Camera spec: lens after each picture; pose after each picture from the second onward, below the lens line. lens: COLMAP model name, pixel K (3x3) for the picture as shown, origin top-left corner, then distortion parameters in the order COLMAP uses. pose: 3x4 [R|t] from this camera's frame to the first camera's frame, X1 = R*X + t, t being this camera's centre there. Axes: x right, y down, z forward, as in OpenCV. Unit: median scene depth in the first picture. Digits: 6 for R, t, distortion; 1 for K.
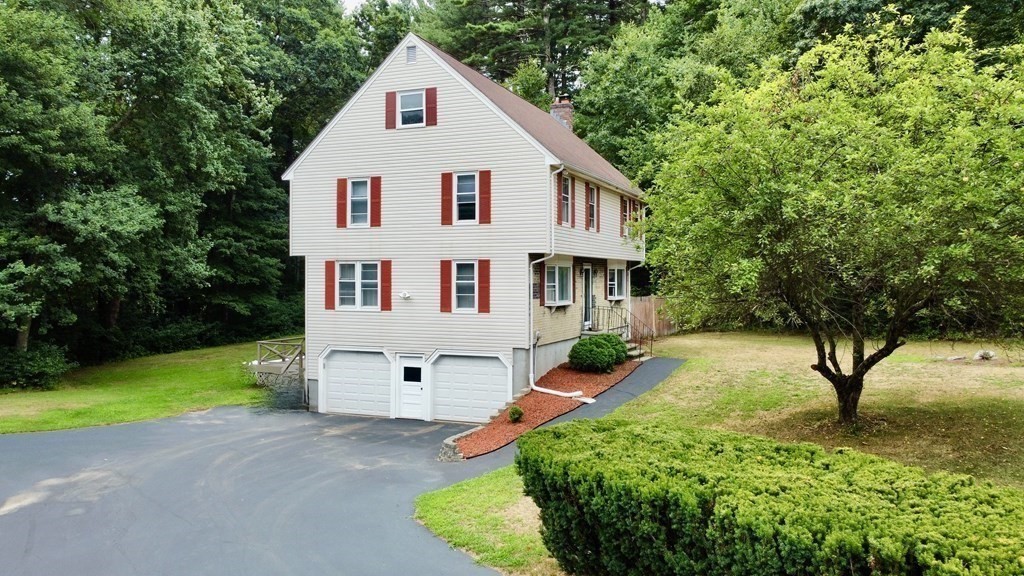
lens RADIAL K [[826.6, 0, 511.2], [0, 826.6, 284.2], [0, 0, 1]] dist [0.005339, 0.001728]
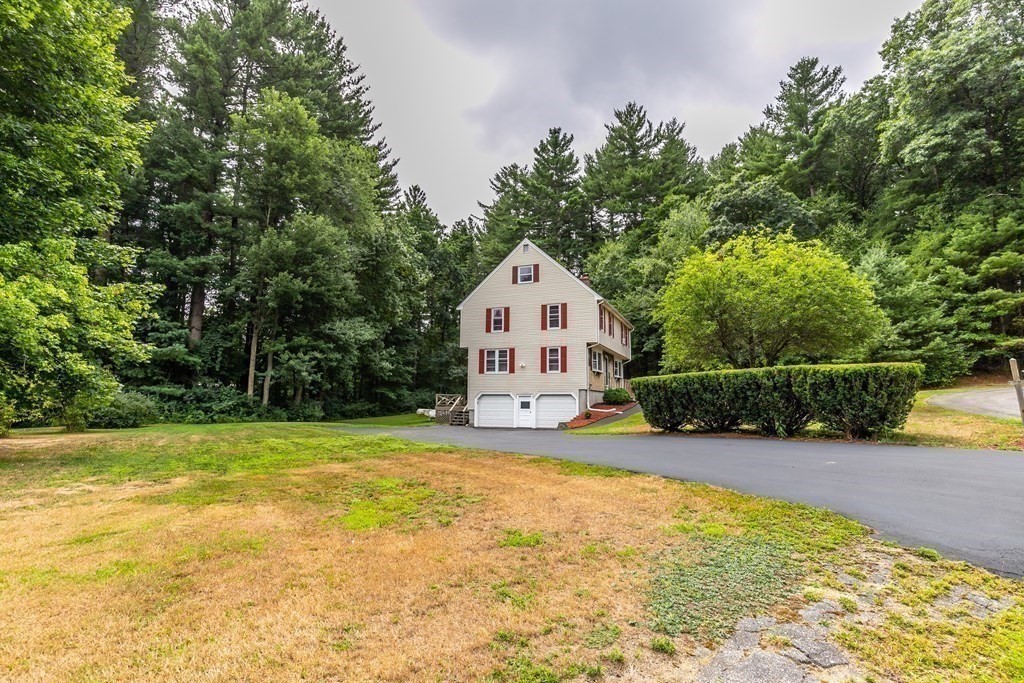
lens RADIAL K [[534.9, 0, 513.7], [0, 534.9, 345.9], [0, 0, 1]] dist [-0.000286, 0.000056]
pose [[0.999898, 0.008135, 0.011744, -0.160733], [-0.006651, 0.992596, -0.121279, 0.121416], [-0.012644, 0.121189, 0.992549, -0.284103]]
